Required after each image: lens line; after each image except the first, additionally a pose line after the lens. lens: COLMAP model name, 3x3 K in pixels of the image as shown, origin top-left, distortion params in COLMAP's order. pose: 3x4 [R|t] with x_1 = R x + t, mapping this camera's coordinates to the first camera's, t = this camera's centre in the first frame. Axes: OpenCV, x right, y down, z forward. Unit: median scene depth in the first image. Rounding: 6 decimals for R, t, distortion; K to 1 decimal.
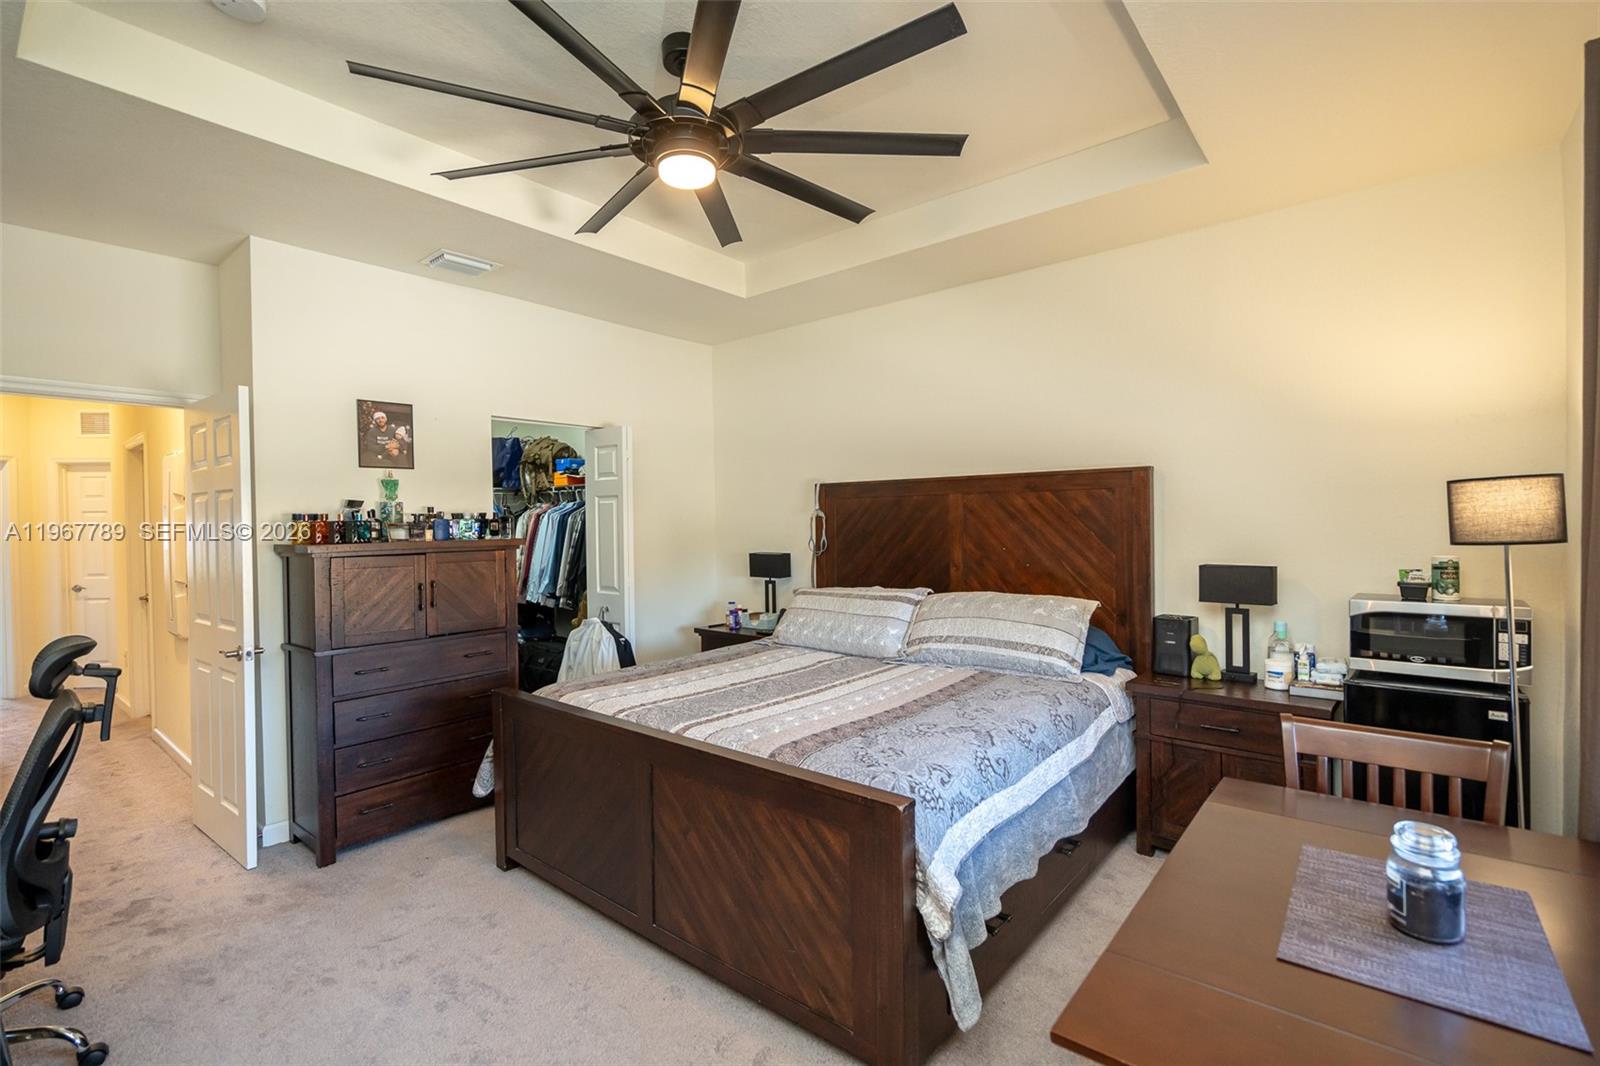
lens RADIAL K [[723.2, 0, 799.6], [0, 723.2, 529.2], [0, 0, 1]] dist [0.000748, 0.000514]
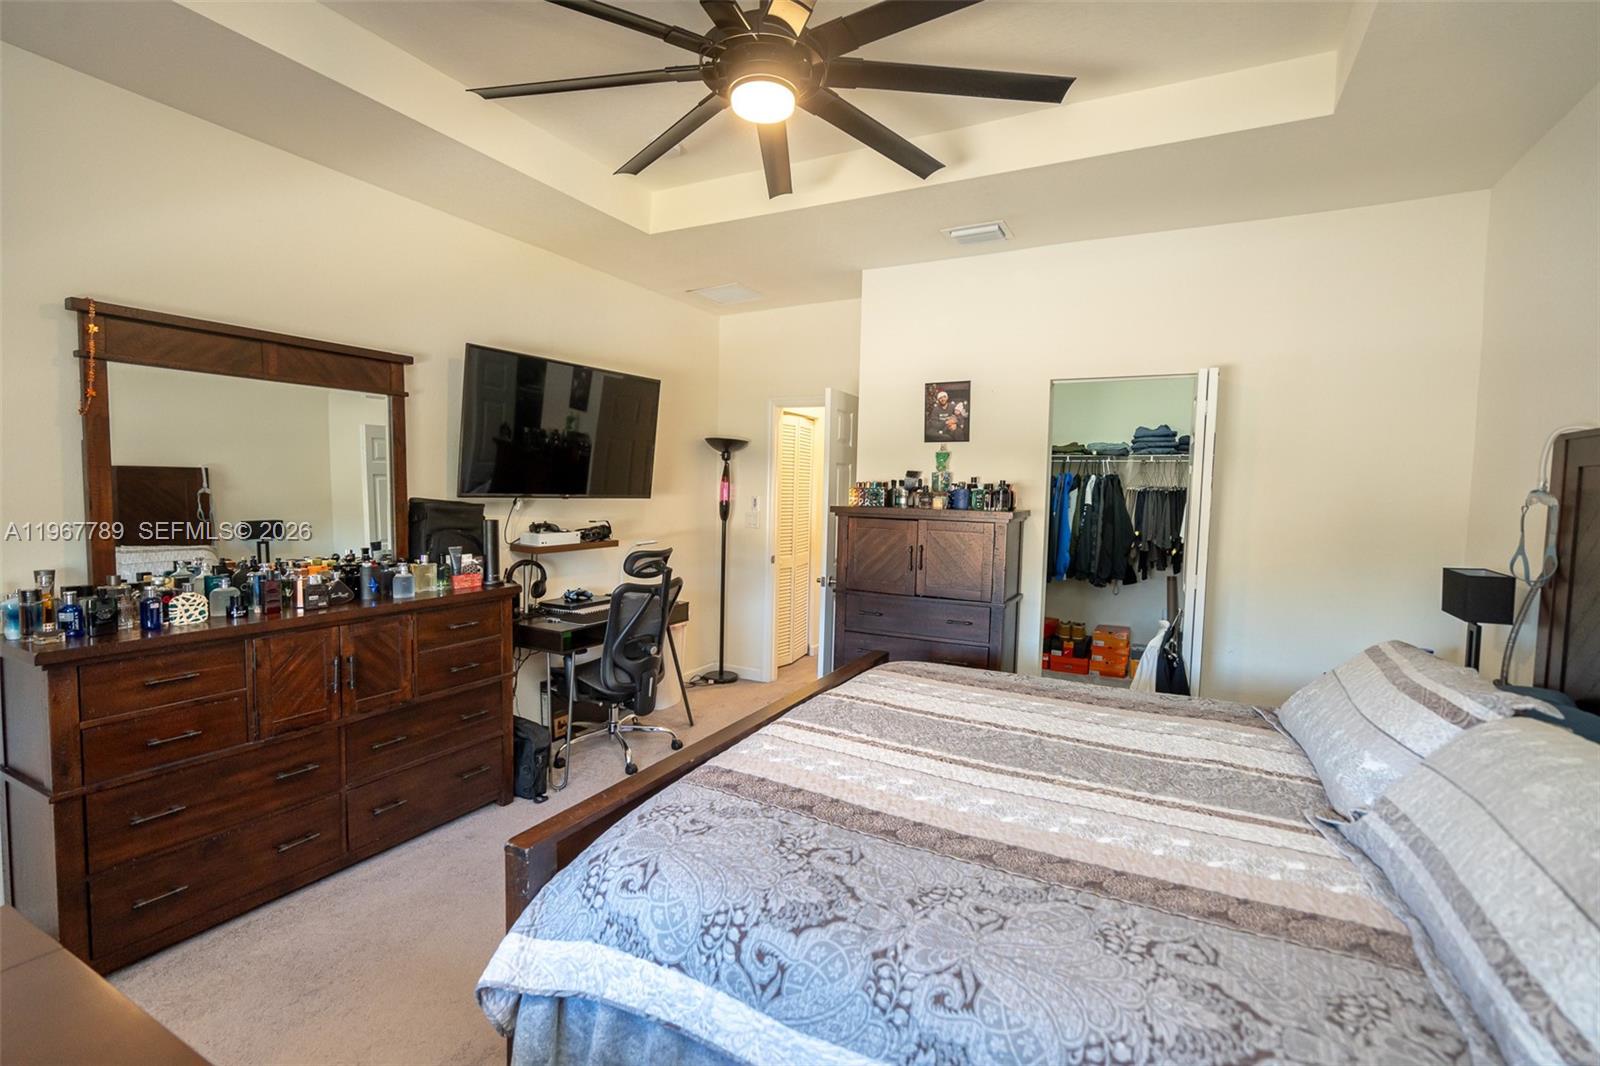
lens RADIAL K [[723.2, 0, 799.6], [0, 723.2, 529.2], [0, 0, 1]] dist [0.000748, 0.000514]
pose [[0.208857, 0.080954, -0.974590, 0.539573], [-0.036809, 0.996512, 0.074887, -0.029103], [0.977253, 0.020233, 0.211109, 0.618966]]
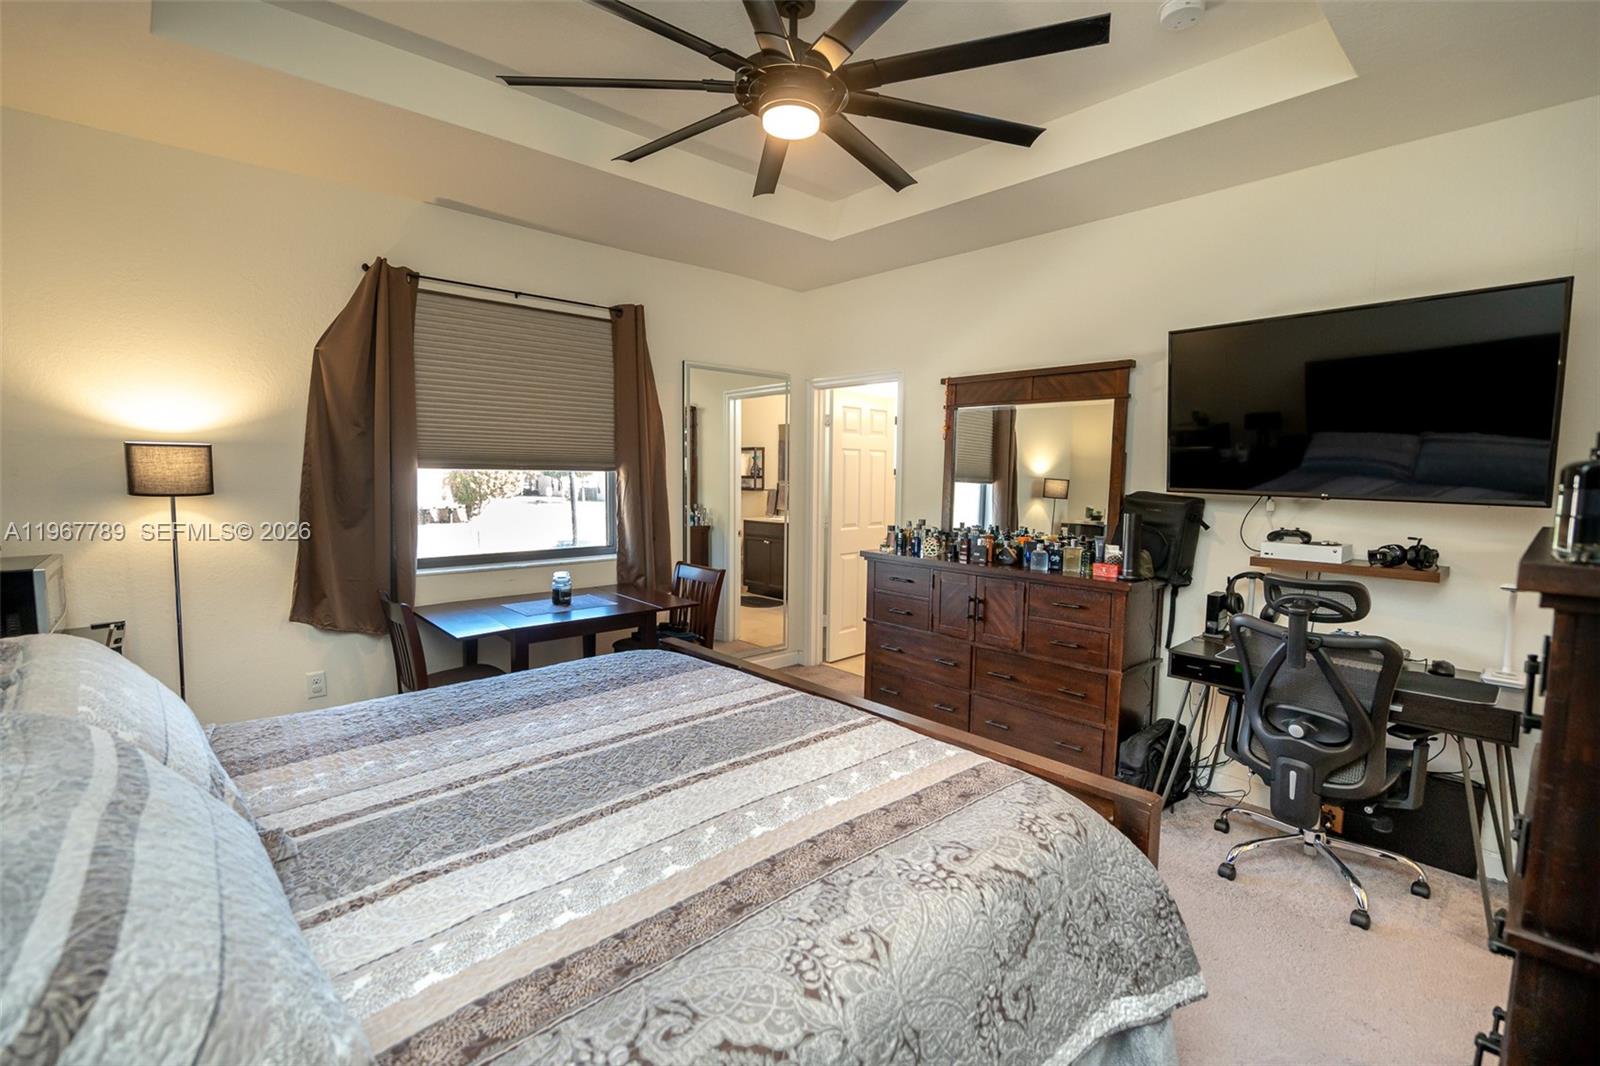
lens RADIAL K [[723.2, 0, 799.6], [0, 723.2, 529.2], [0, 0, 1]] dist [0.000748, 0.000514]
pose [[-0.991497, -0.008306, 0.129865, -0.213650], [0.003821, 0.995672, 0.092854, -0.022640], [-0.130074, 0.092561, -0.987174, 1.443850]]
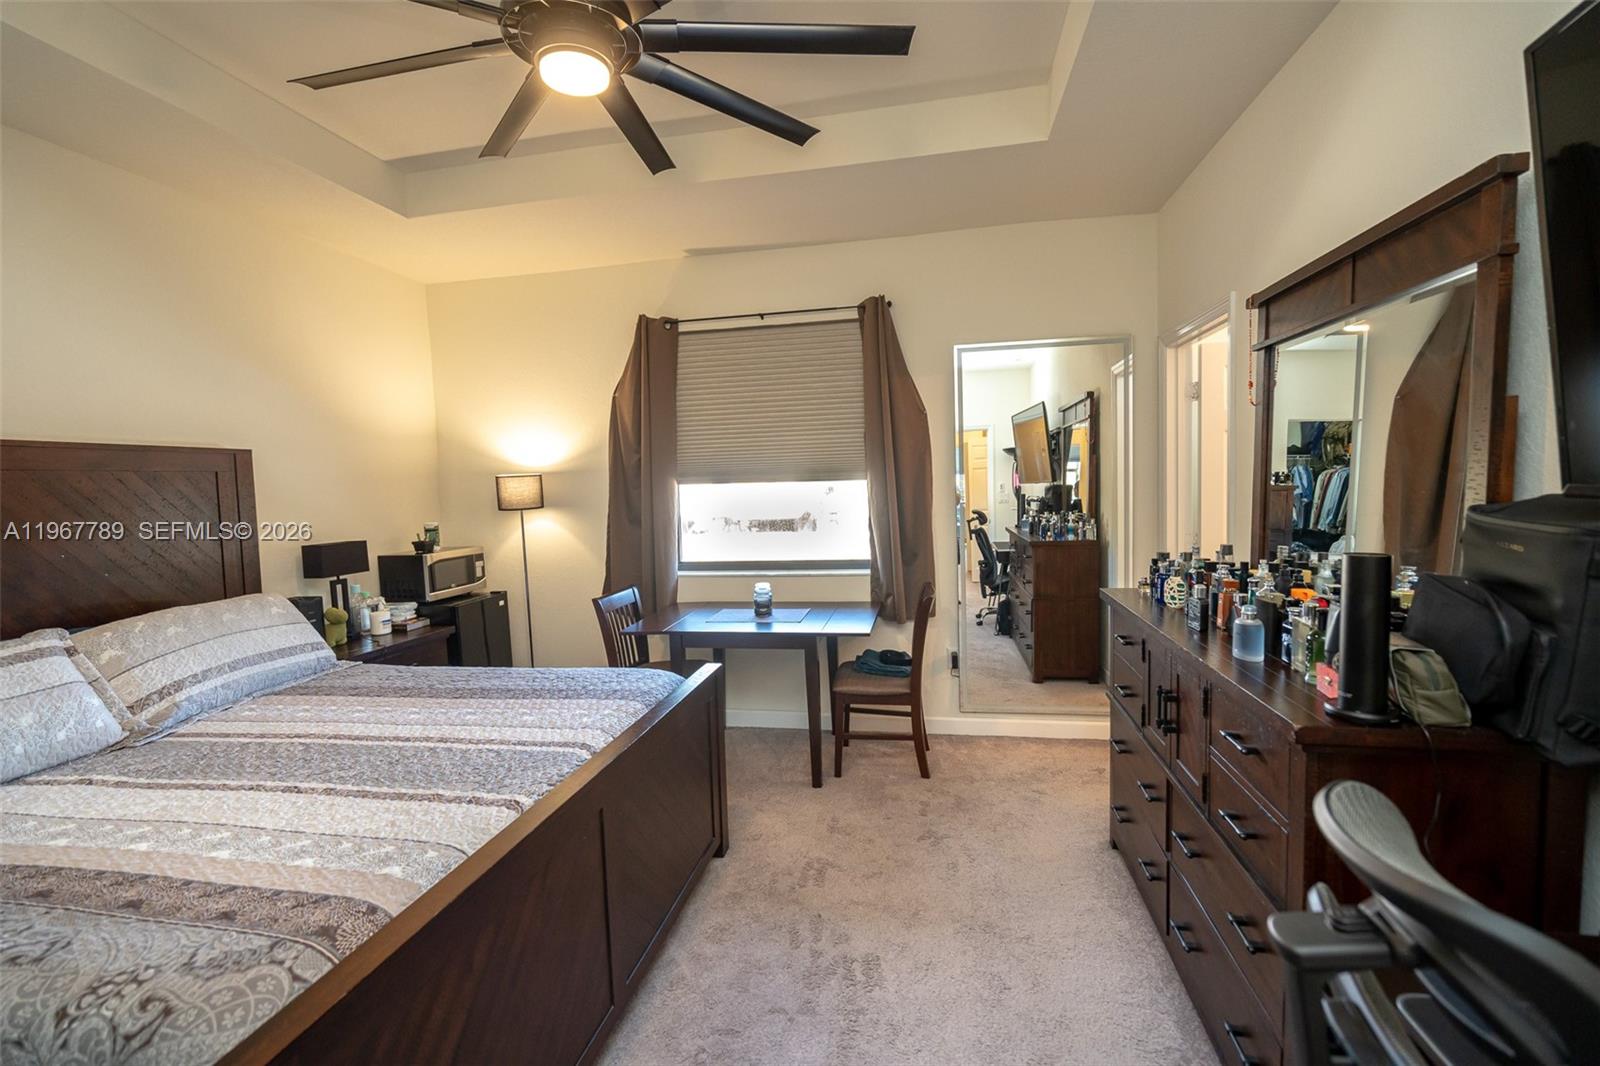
lens RADIAL K [[723.2, 0, 799.6], [0, 723.2, 529.2], [0, 0, 1]] dist [0.000748, 0.000514]
pose [[-0.485845, -0.029006, 0.873563, -0.729114], [0.050509, 0.996847, 0.061191, -0.004335], [-0.872584, 0.073852, -0.482849, 0.868839]]
